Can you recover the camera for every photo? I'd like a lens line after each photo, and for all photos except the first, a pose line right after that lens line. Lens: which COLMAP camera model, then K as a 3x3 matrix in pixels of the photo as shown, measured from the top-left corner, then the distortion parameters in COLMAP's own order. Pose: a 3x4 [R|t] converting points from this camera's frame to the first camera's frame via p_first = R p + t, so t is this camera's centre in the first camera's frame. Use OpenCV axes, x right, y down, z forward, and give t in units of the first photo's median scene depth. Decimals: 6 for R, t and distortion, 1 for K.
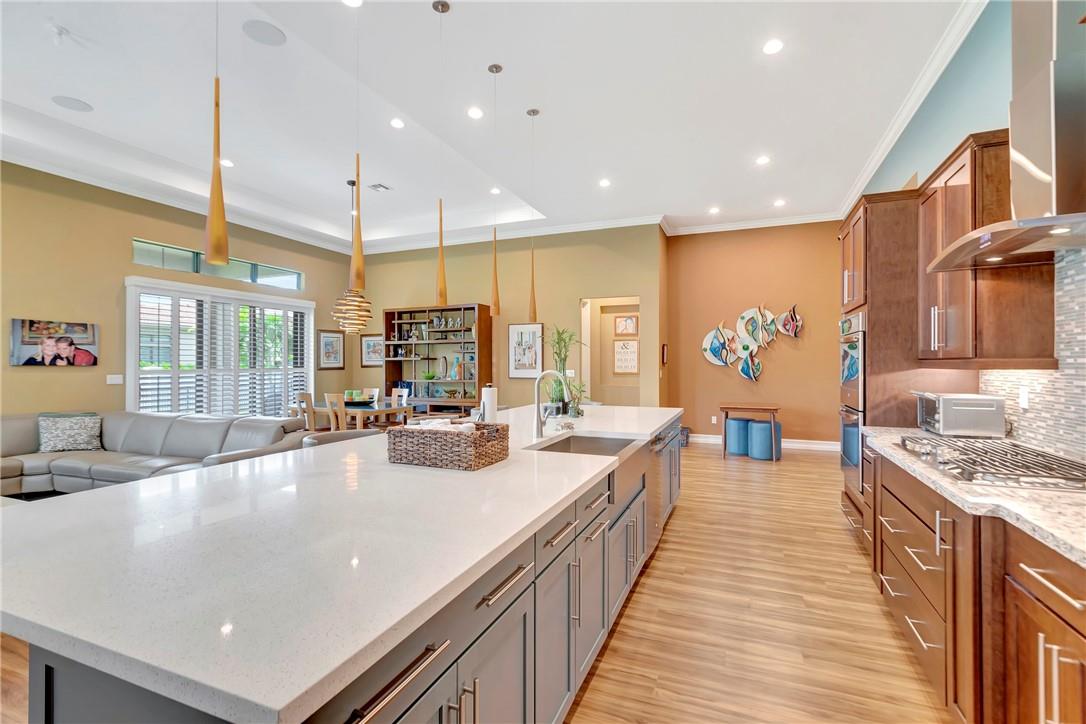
lens RADIAL K [[488.7, 0, 545.8], [0, 488.7, 362.6], [0, 0, 1]] dist [0.002222, -0.000028]
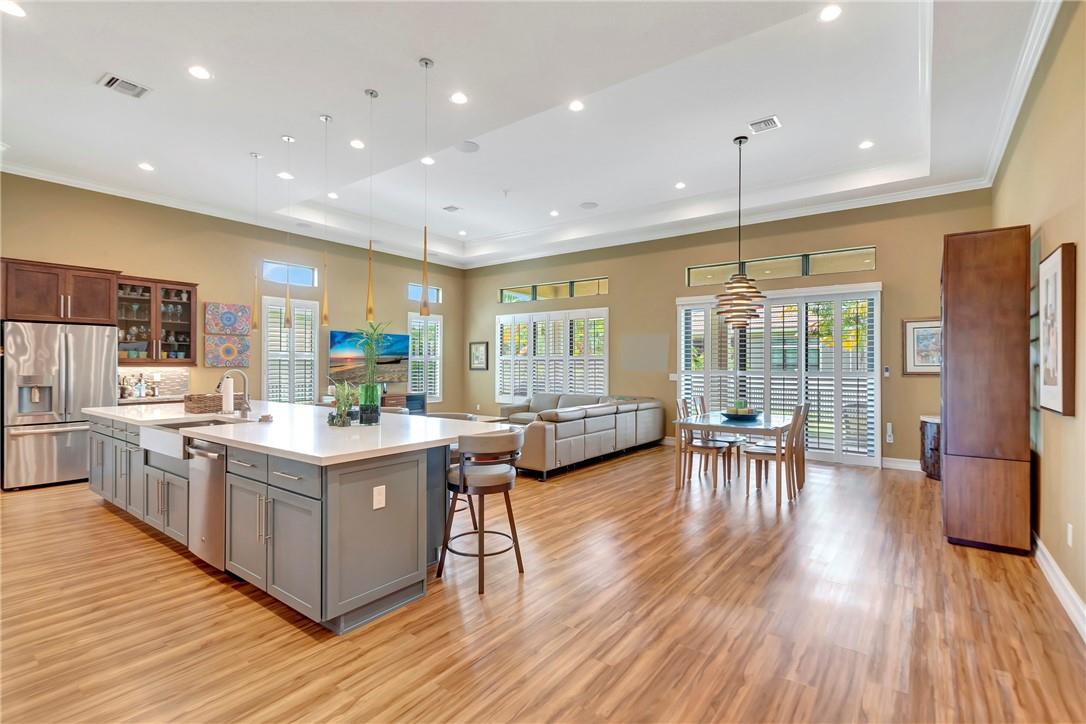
lens RADIAL K [[504.6, 0, 554.5], [0, 504.6, 364.8], [0, 0, 1]] dist [-0.000552, -0.000664]
pose [[-0.245173, 0.000941, -0.969479, 0.536402], [-0.000936, 0.999999, 0.001207, -0.000327], [0.969479, 0.001203, -0.245172, 1.017298]]
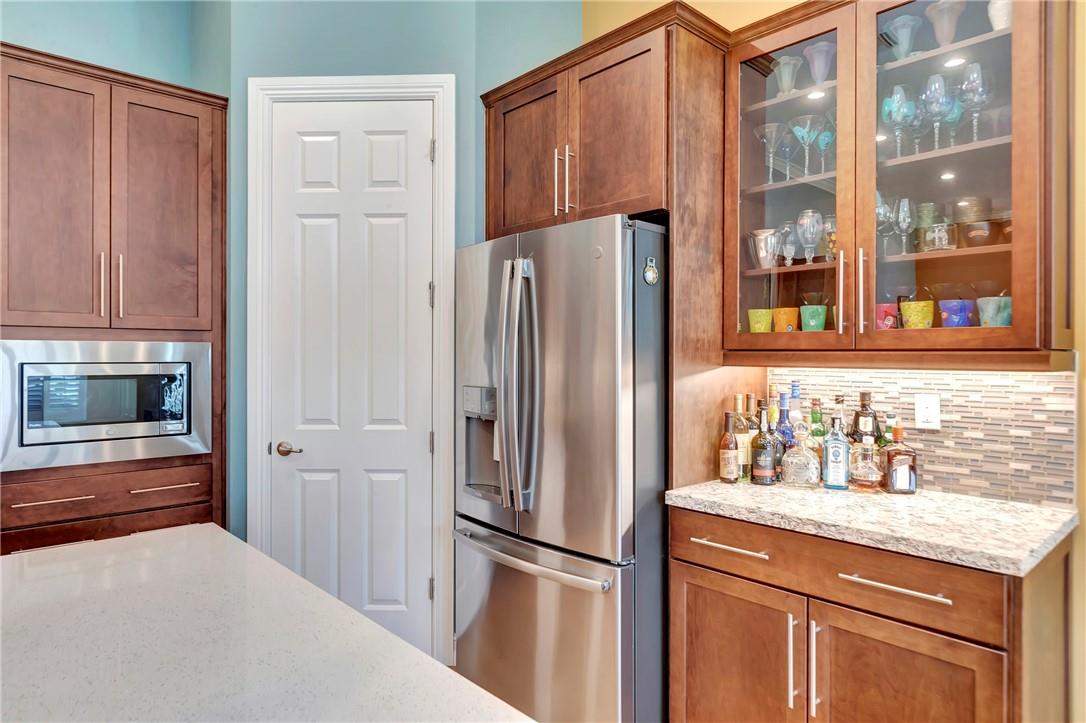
lens RADIAL K [[656.6, 0, 542.1], [0, 656.6, 354.3], [0, 0, 1]] dist [-0.001083, -0.000309]
pose [[-0.902839, 0.000965, 0.429978, -0.294752], [0.000068, 0.999998, -0.002100, 0.000379], [-0.429979, -0.001866, -0.902837, 0.287999]]
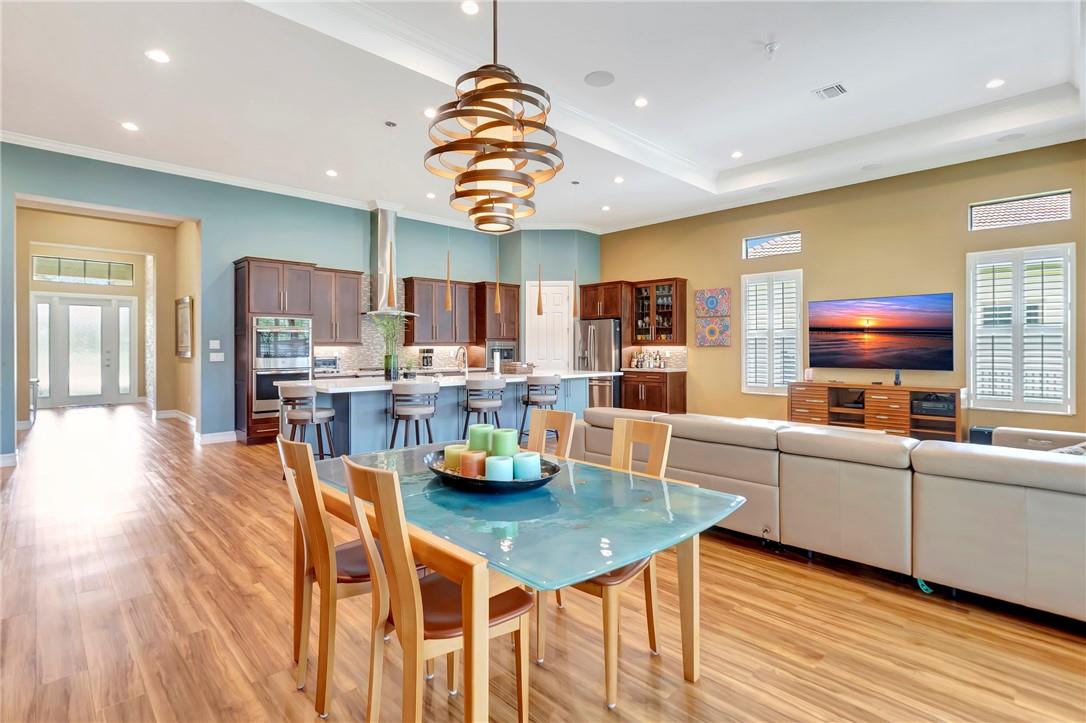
lens RADIAL K [[524.1, 0, 542.8], [0, 524.1, 347.1], [0, 0, 1]] dist [0.000872, 0.000153]
pose [[-0.915010, 0.003561, 0.403415, -0.608902], [0.002798, 0.999993, -0.002481, 0.012296], [-0.403421, -0.001142, -0.915014, 1.420158]]
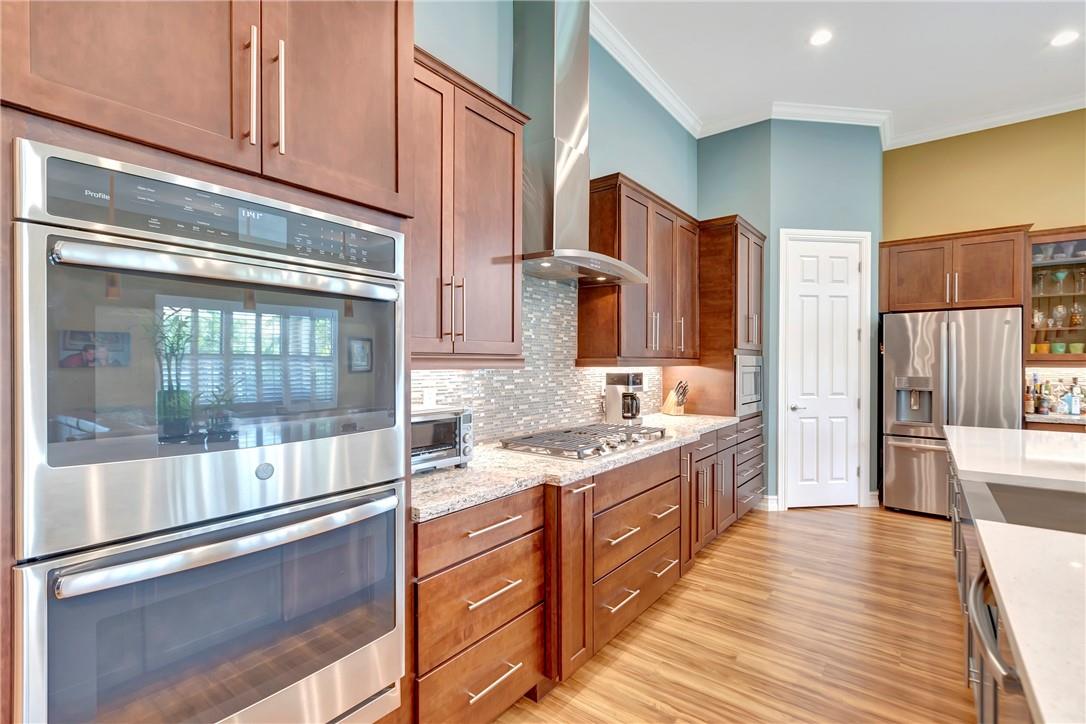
lens RADIAL K [[494.2, 0, 546.7], [0, 494.2, 367.3], [0, 0, 1]] dist [0.001673, 0.000486]
pose [[-0.965053, -0.002465, 0.262043, 0.229256], [-0.000969, 0.999982, 0.005841, 0.002868], [-0.262053, 0.005383, -0.965038, 0.743853]]
